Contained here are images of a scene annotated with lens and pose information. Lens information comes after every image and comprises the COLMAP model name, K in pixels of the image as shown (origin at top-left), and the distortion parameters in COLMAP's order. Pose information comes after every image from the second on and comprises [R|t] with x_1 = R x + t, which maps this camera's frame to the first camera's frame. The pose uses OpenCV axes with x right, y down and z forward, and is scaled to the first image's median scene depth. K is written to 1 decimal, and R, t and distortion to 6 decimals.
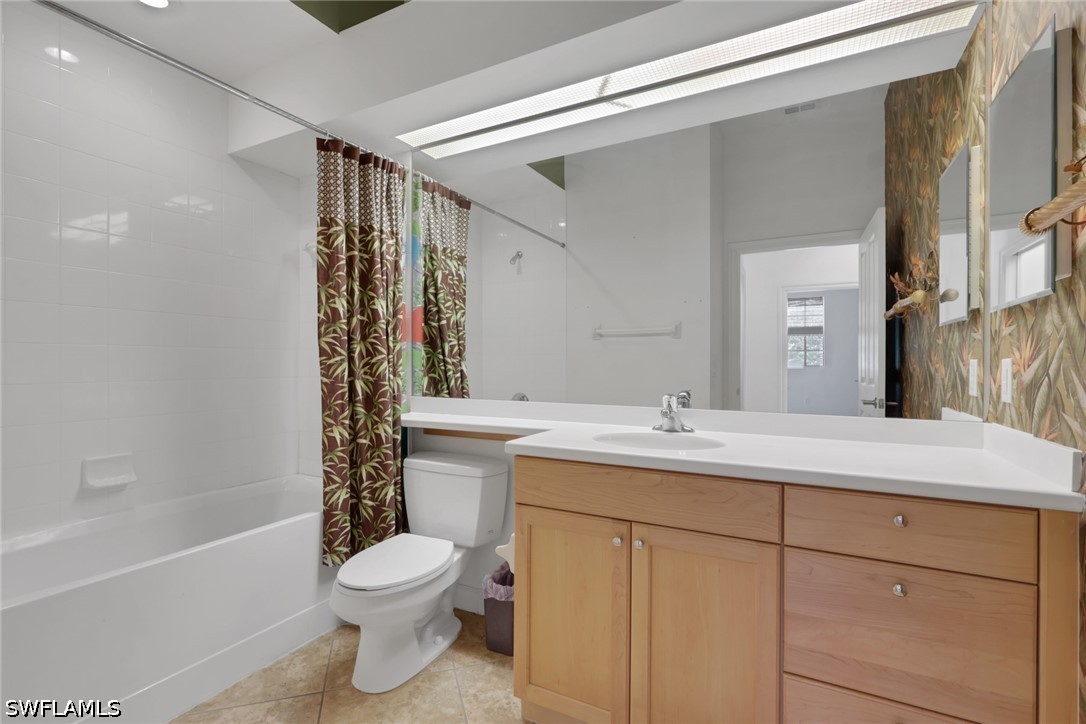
lens RADIAL K [[509.5, 0, 541.5], [0, 509.5, 363.1], [0, 0, 1]] dist [-0.003139, 0.001298]
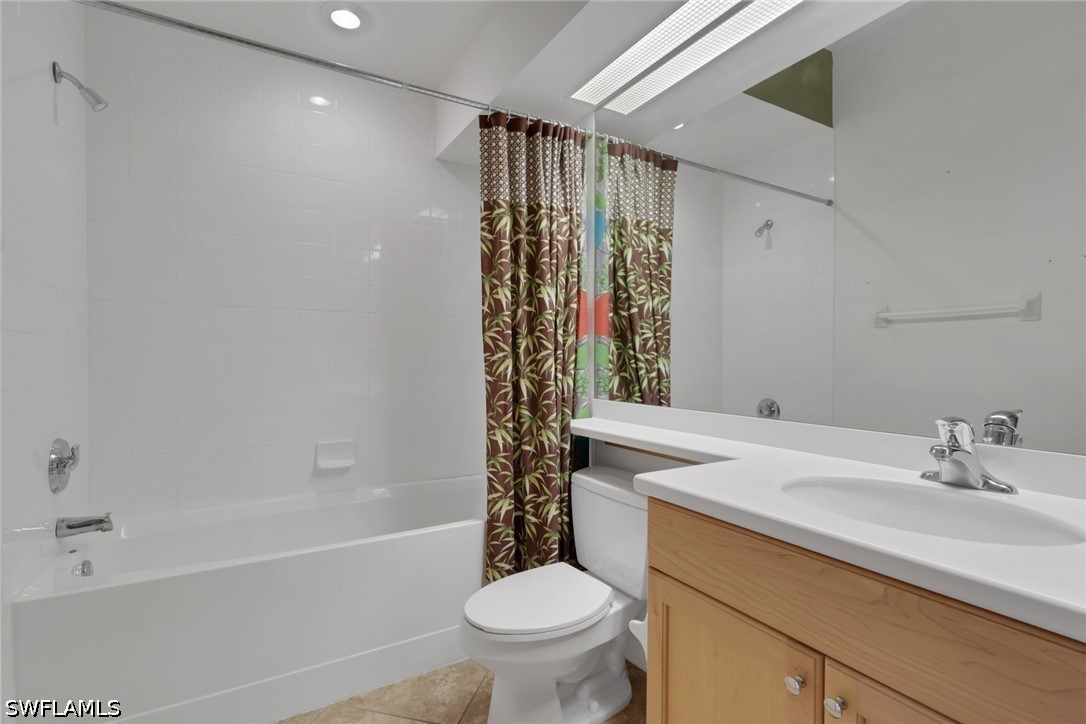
lens RADIAL K [[509.5, 0, 542.9], [0, 509.5, 363.4], [0, 0, 1]] dist [-0.003139, 0.001298]
pose [[0.853820, 0.004519, -0.520548, 0.130630], [-0.001321, 0.999978, 0.006514, 0.000432], [0.520566, -0.004874, 0.853807, 0.254413]]
